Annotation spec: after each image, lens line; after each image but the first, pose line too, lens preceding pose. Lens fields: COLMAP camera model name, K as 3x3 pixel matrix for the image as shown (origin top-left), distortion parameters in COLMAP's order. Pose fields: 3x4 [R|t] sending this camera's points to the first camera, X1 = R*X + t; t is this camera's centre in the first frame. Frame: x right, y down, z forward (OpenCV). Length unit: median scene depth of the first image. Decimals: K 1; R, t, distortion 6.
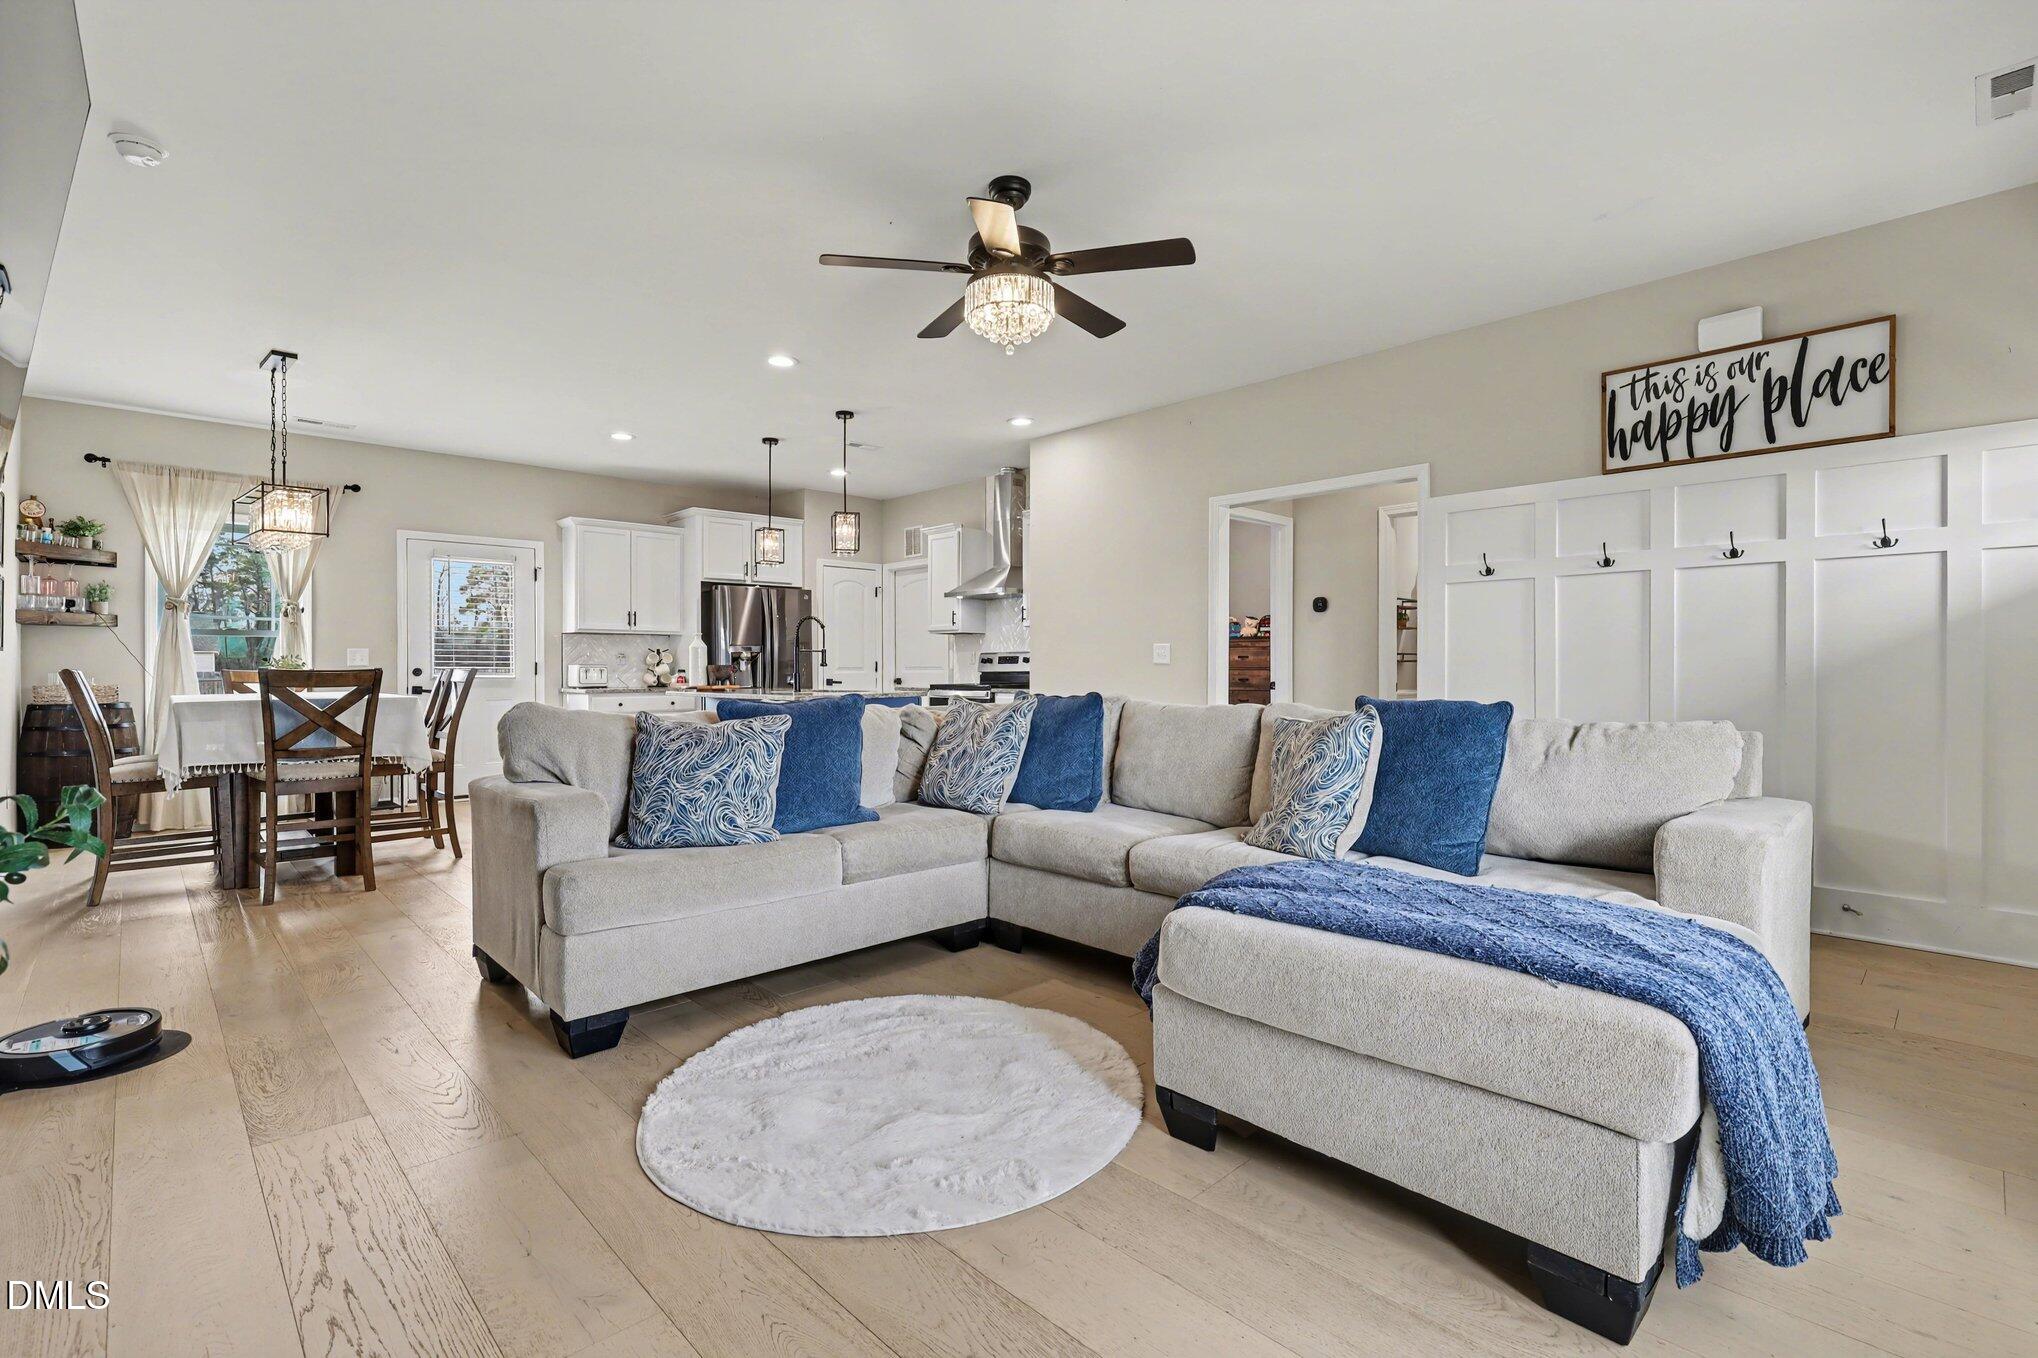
lens RADIAL K [[927.6, 0, 1024.4], [0, 927.6, 672.2], [0, 0, 1]] dist [-0.001991, 0.000078]
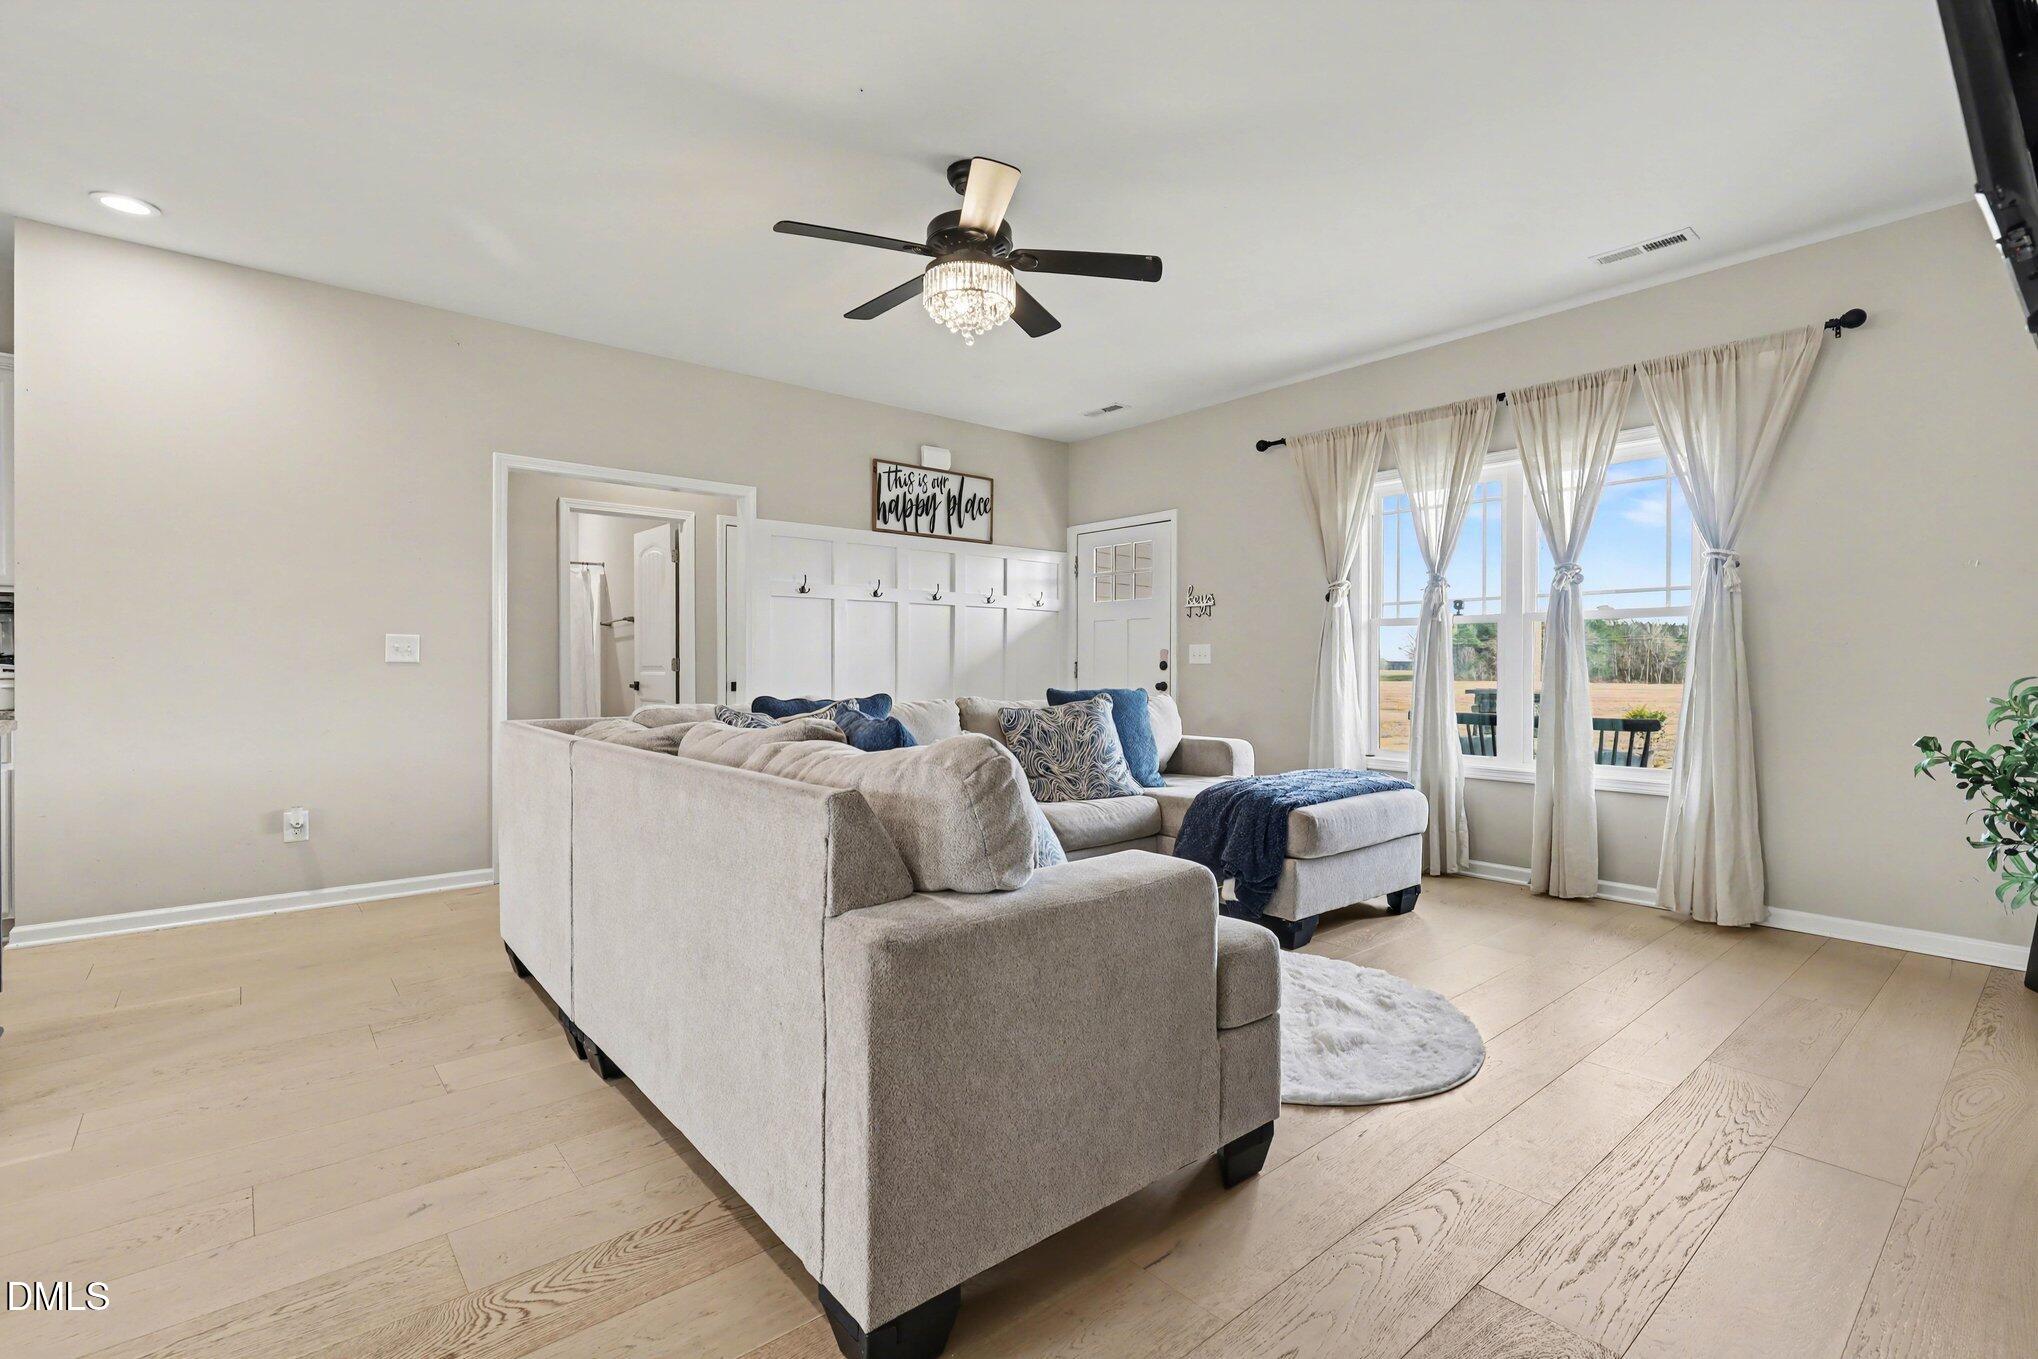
lens RADIAL K [[927.6, 0, 1024.4], [0, 927.6, 672.7], [0, 0, 1]] dist [-0.001991, 0.000078]
pose [[0.061410, -0.001409, 0.998112, -0.823340], [0.007012, 0.999975, 0.000980, 0.001485], [-0.998088, 0.006939, 0.061418, 0.743257]]
